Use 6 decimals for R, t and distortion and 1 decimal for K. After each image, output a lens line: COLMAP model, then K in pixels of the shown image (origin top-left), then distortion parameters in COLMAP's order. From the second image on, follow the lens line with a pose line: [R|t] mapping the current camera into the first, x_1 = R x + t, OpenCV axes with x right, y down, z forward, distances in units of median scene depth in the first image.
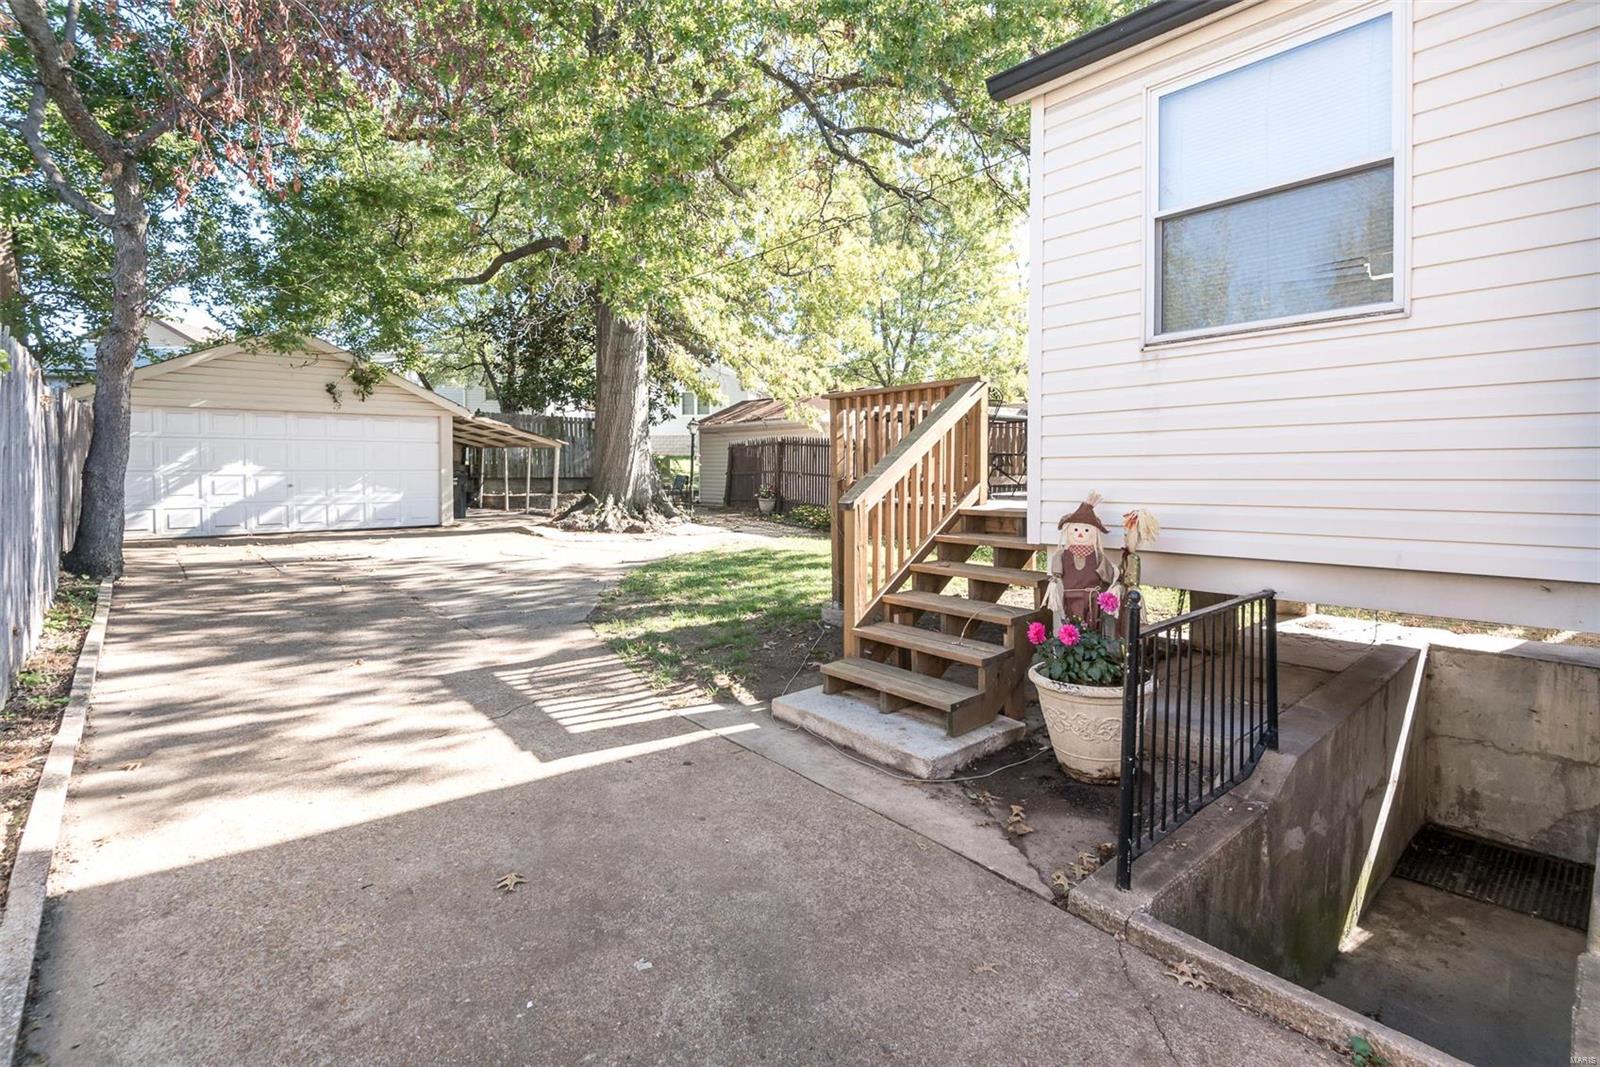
lens RADIAL K [[728.8, 0, 805.0], [0, 728.8, 494.3], [0, 0, 1]] dist [-0.002095, -0.014329]
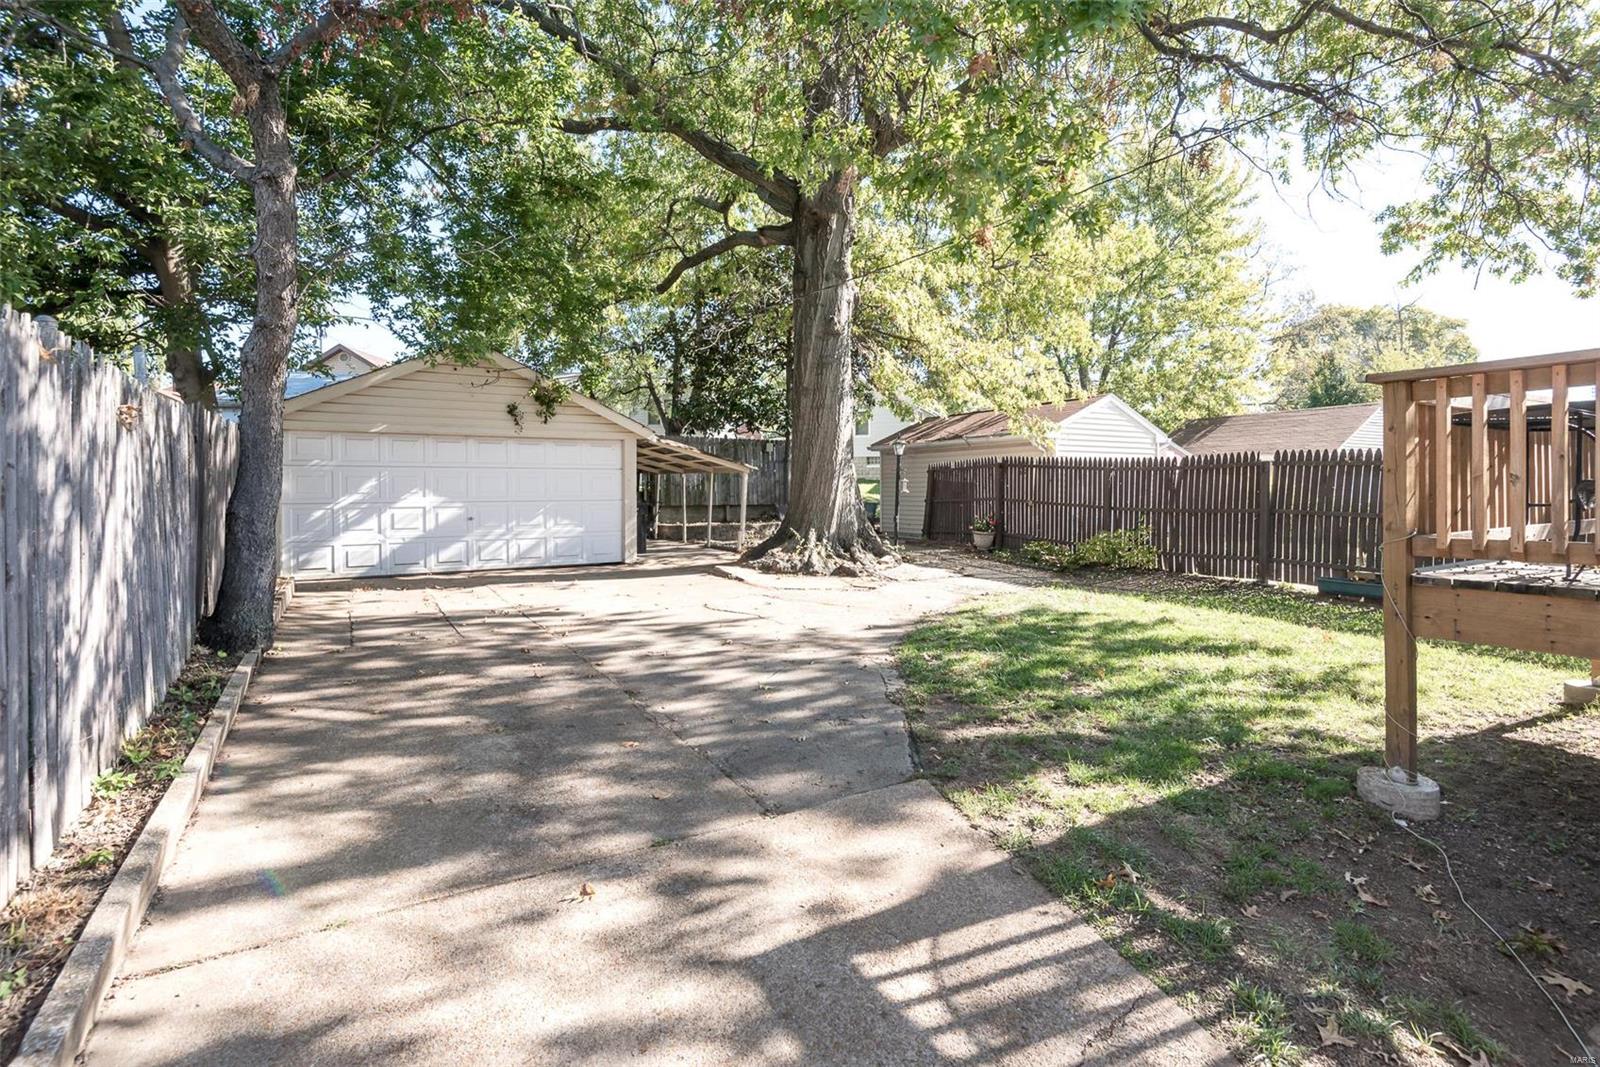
lens RADIAL K [[752.5, 0, 801.1], [0, 752.5, 505.3], [0, 0, 1]] dist [0.001872, -0.000510]
pose [[0.979787, -0.001108, -0.200039, -0.113566], [-0.002163, 0.999868, -0.016132, -0.013363], [0.200030, 0.016239, 0.979655, 0.156558]]
